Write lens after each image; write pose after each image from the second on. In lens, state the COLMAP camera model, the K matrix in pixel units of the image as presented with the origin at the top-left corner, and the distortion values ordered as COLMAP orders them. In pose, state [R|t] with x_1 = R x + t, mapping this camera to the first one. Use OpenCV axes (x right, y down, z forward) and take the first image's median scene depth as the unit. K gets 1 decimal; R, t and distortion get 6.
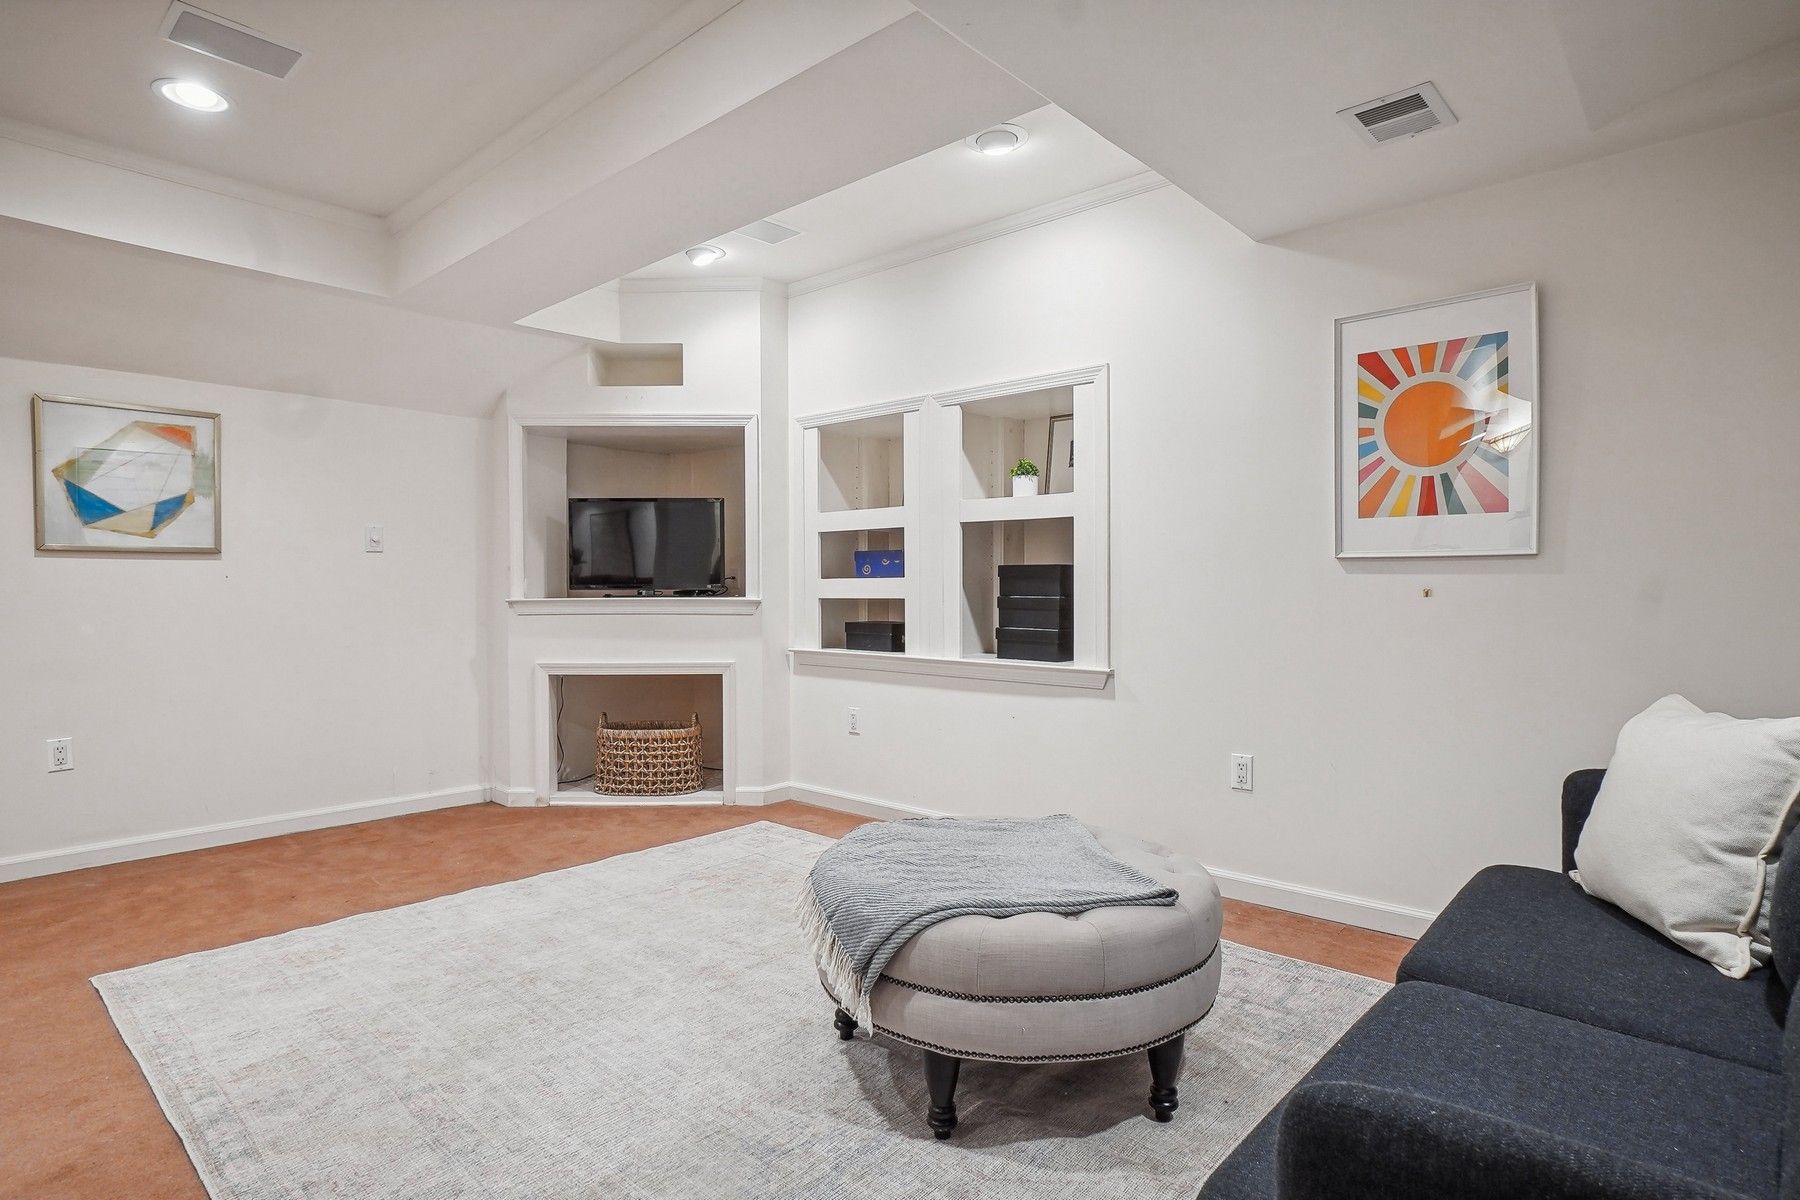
lens RADIAL K [[953.8, 0, 908.4], [0, 953.8, 606.0], [0, 0, 1]] dist [-0.031992, 0.002780]
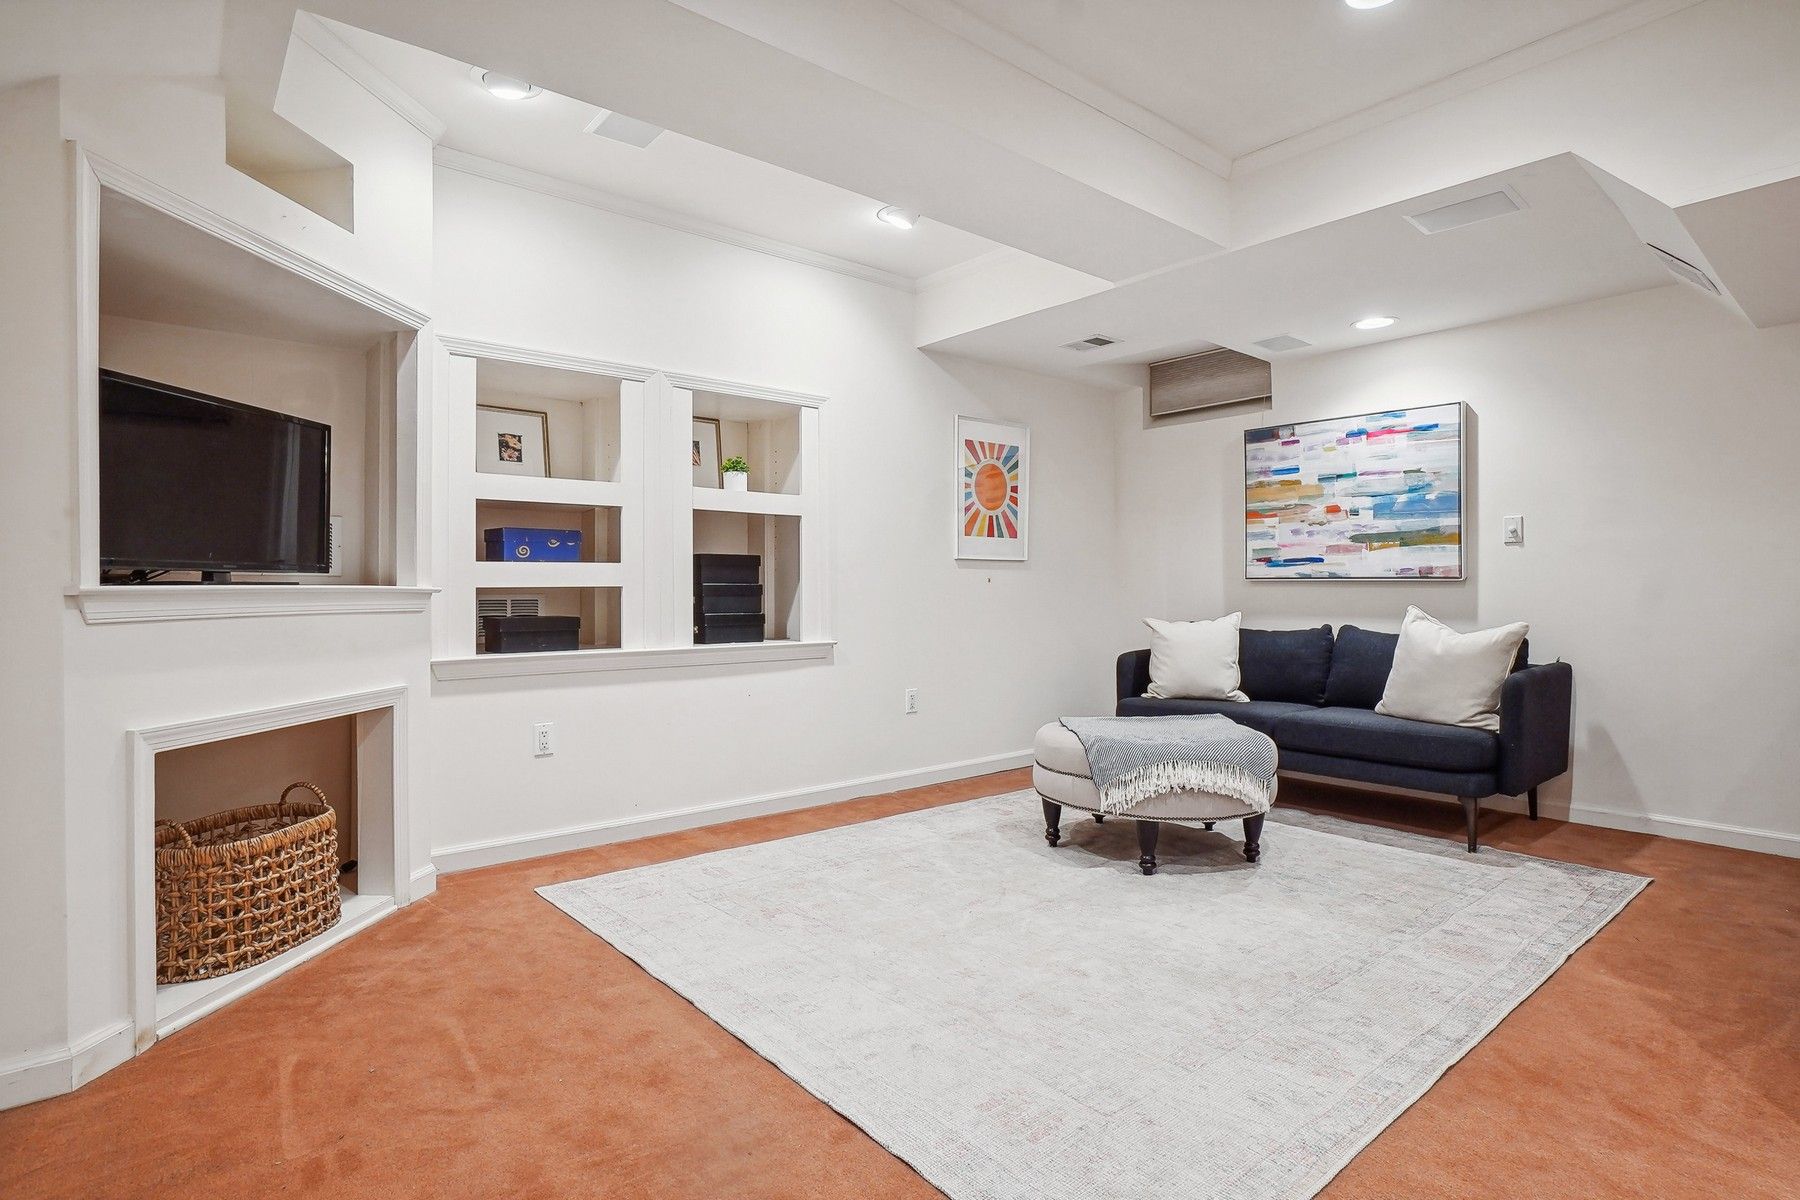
lens RADIAL K [[906.3, 0, 906.3], [0, 906.3, 586.3], [0, 0, 1]] dist [-0.034041, 0.011763]
pose [[0.138782, 0.003583, 0.990316, -0.875558], [0.024400, 0.999678, -0.007036, 0.004969], [-0.990022, 0.025140, 0.138650, 0.676743]]
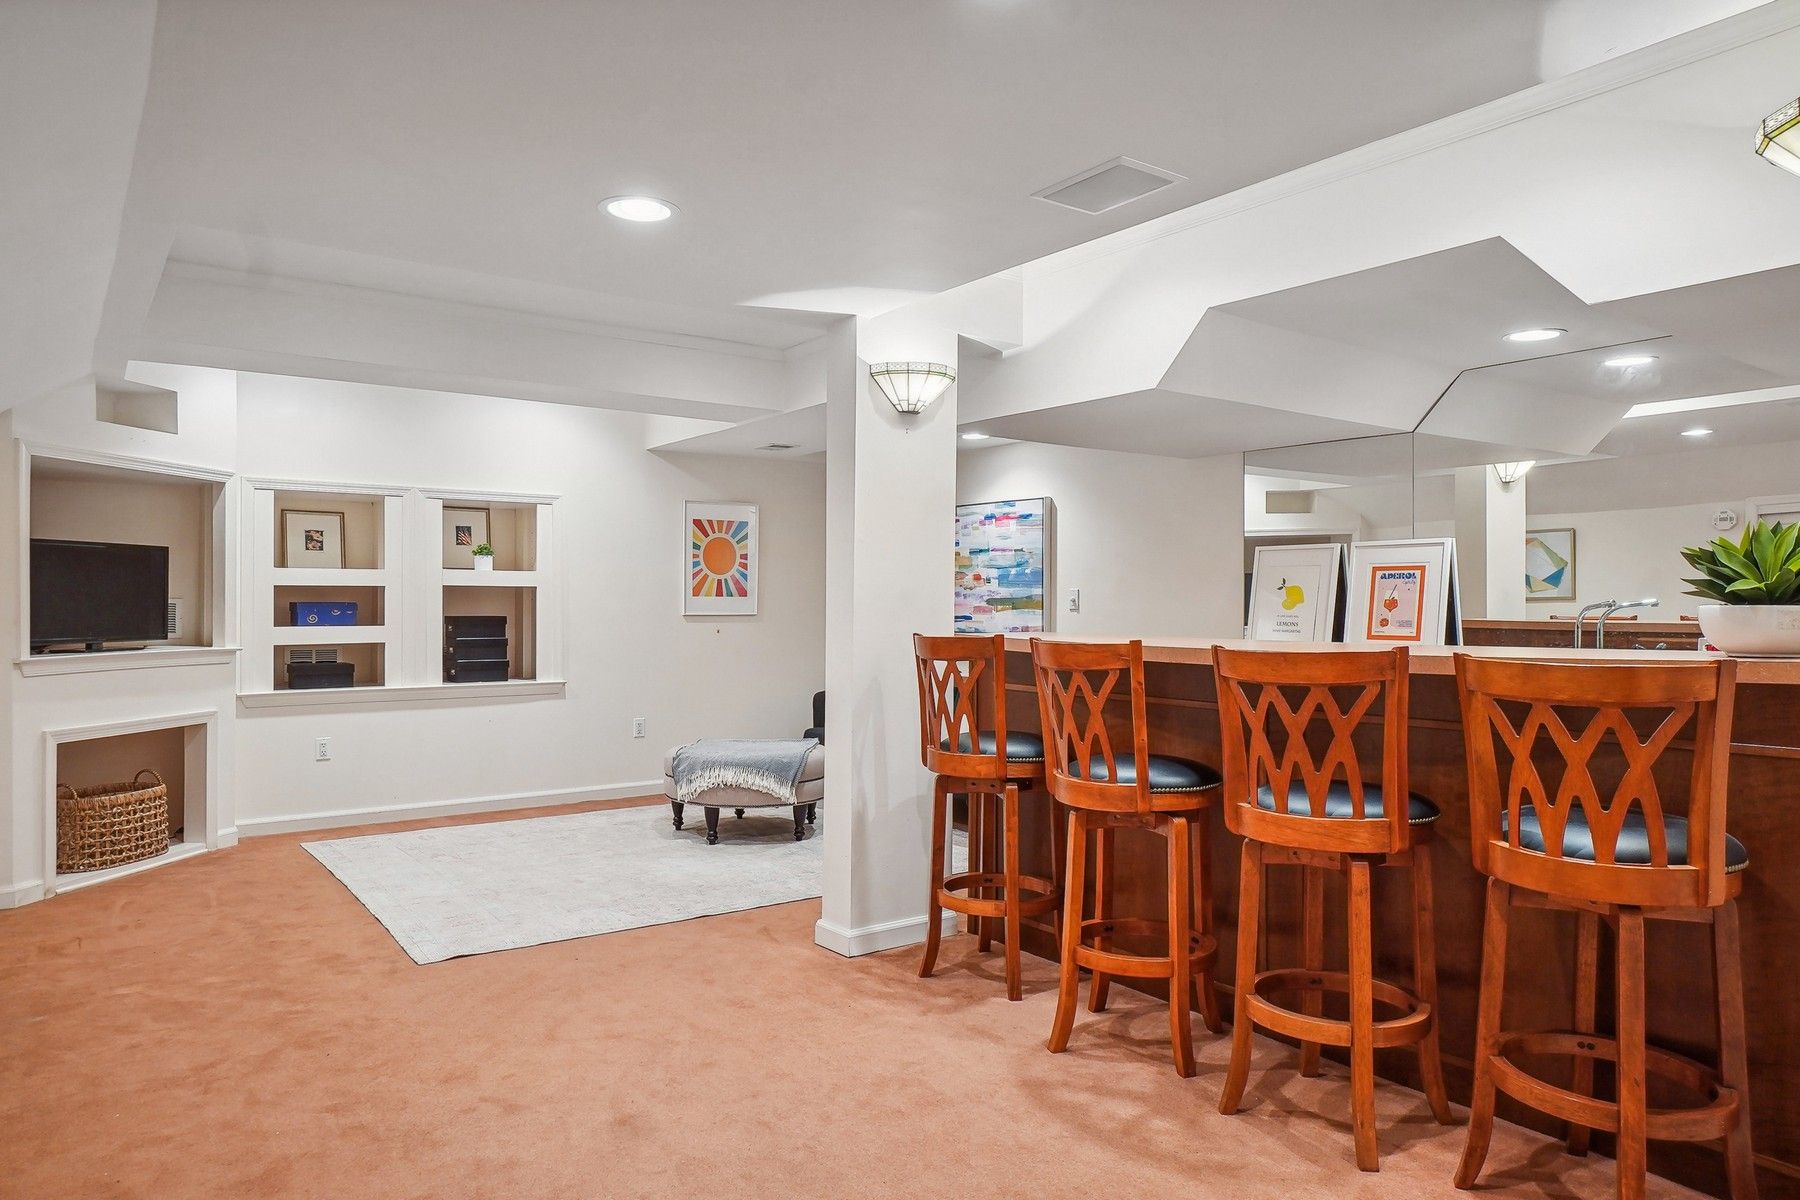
lens RADIAL K [[1107.4, 0, 895.4], [0, 1107.4, 599.2], [0, 0, 1]] dist [0.003924, 0.002870]
pose [[0.200912, 0.006560, 0.979587, -1.423465], [0.020177, 0.999738, -0.010833, -0.038712], [-0.979401, 0.021942, 0.200727, 0.047051]]
